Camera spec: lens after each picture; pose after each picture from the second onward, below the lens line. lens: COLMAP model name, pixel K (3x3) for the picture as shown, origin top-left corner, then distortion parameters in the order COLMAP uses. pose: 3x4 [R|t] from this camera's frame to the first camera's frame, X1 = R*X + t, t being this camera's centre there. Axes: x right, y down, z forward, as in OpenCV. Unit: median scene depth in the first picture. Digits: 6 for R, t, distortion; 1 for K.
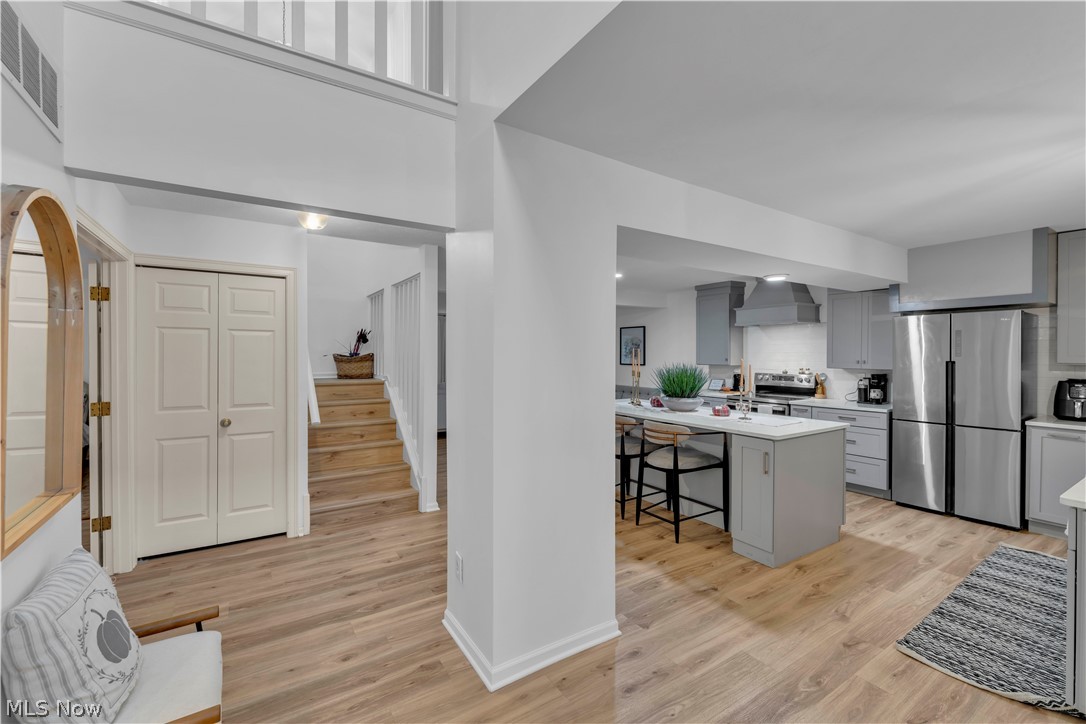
lens RADIAL K [[445.9, 0, 535.9], [0, 445.9, 357.4], [0, 0, 1]] dist [0.000998, 0.000117]
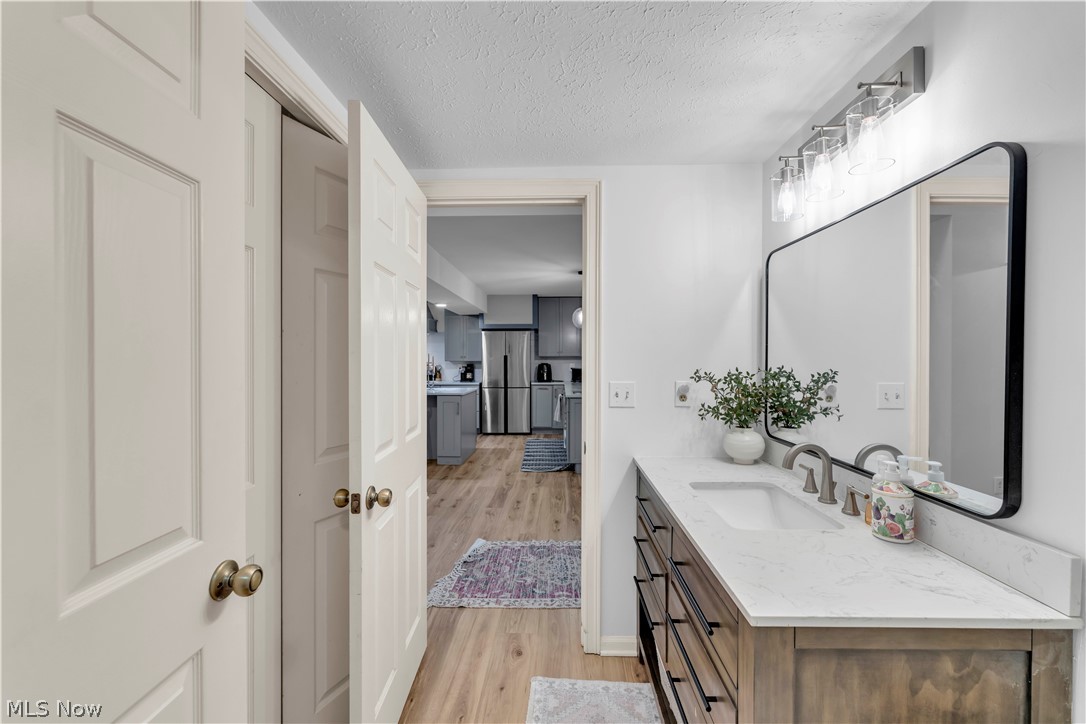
lens RADIAL K [[445.9, 0, 546.9], [0, 445.9, 362.5], [0, 0, 1]] dist [0.000998, 0.000117]
pose [[0.560242, -0.008445, 0.828286, -0.598836], [0.006026, 0.999963, 0.006119, 0.028422], [-0.828307, 0.001563, 0.560272, -0.251616]]
